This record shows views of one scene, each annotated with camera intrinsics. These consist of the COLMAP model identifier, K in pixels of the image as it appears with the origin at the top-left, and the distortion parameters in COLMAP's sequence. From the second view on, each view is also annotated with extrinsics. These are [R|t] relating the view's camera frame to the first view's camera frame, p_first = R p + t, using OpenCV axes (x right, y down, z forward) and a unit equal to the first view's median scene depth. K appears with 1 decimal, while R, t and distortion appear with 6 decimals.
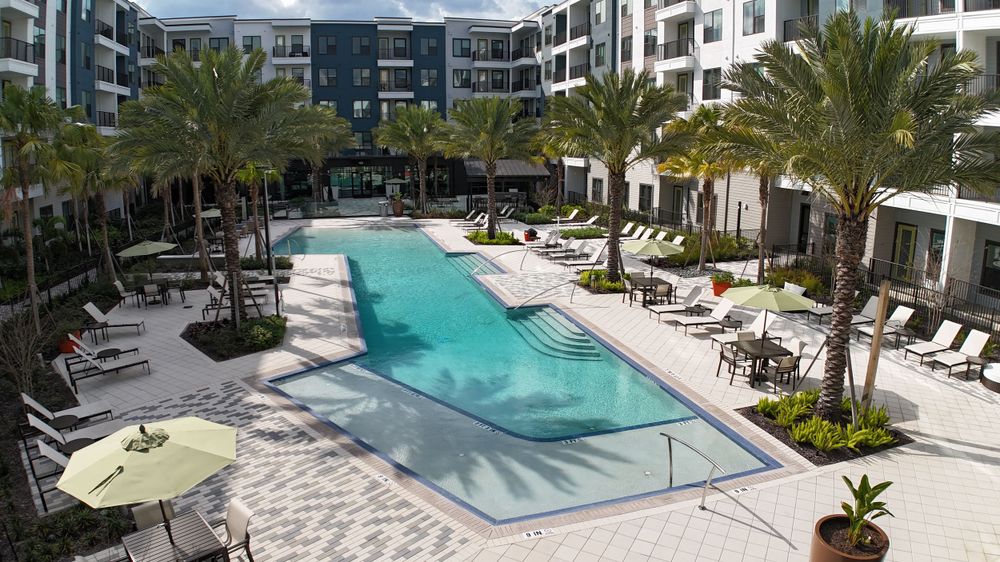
lens RADIAL K [[612.2, 0, 499.6], [0, 612.2, 287.3], [0, 0, 1]] dist [-0.187958, 0.023246]
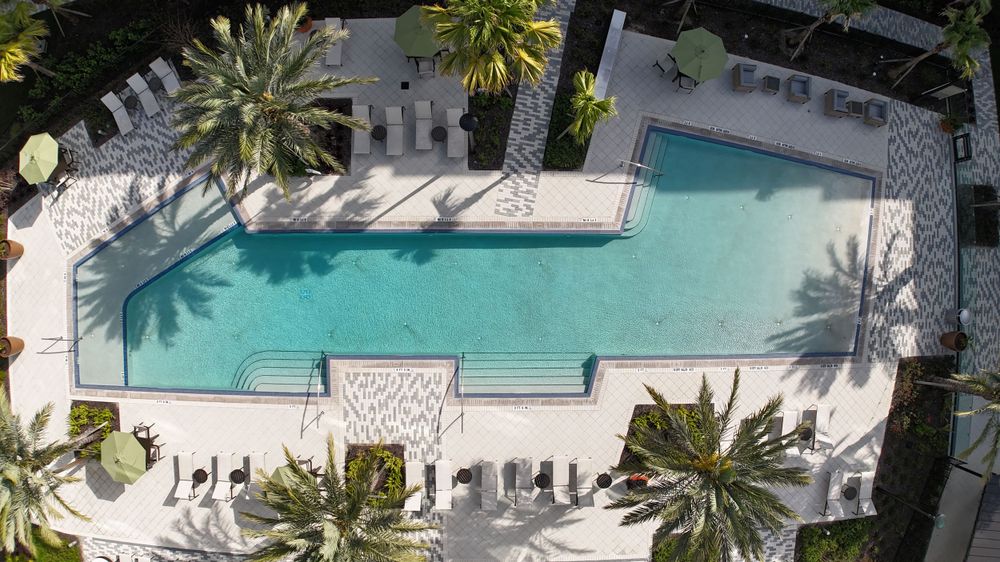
lens RADIAL K [[612.2, 0, 499.6], [0, 612.2, 287.3], [0, 0, 1]] dist [-0.187958, 0.023246]
pose [[-0.280177, 0.959932, -0.005622, -0.199948], [-0.231621, -0.061918, 0.970834, -1.133382], [0.931586, 0.273307, 0.239688, 0.979730]]
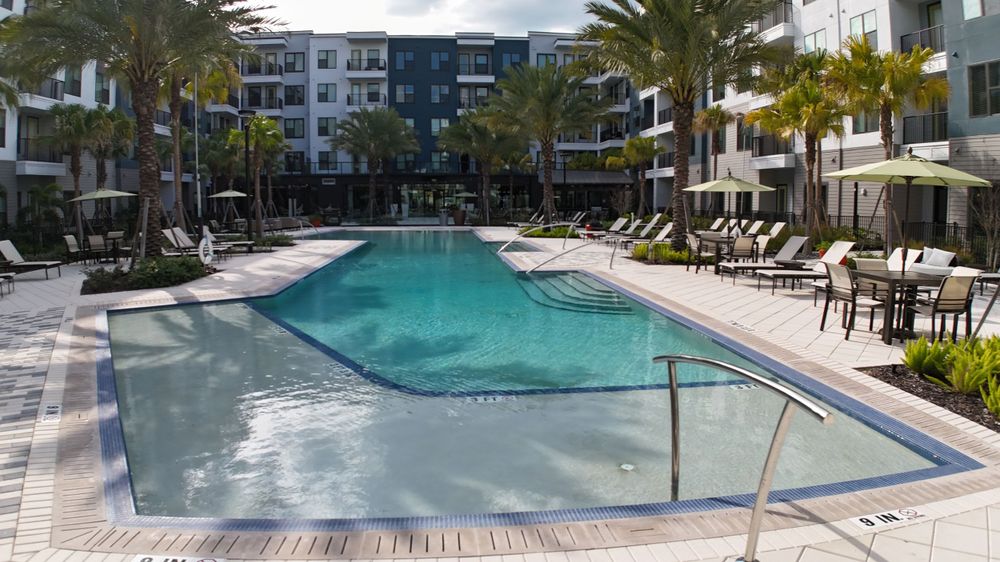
lens RADIAL K [[612.2, 0, 499.6], [0, 612.2, 287.3], [0, 0, 1]] dist [-0.187958, 0.023246]
pose [[0.983788, 0.023234, -0.177826, 0.116961], [-0.040057, 0.994989, -0.091607, 0.116589], [0.174807, 0.097245, 0.979789, 0.296262]]
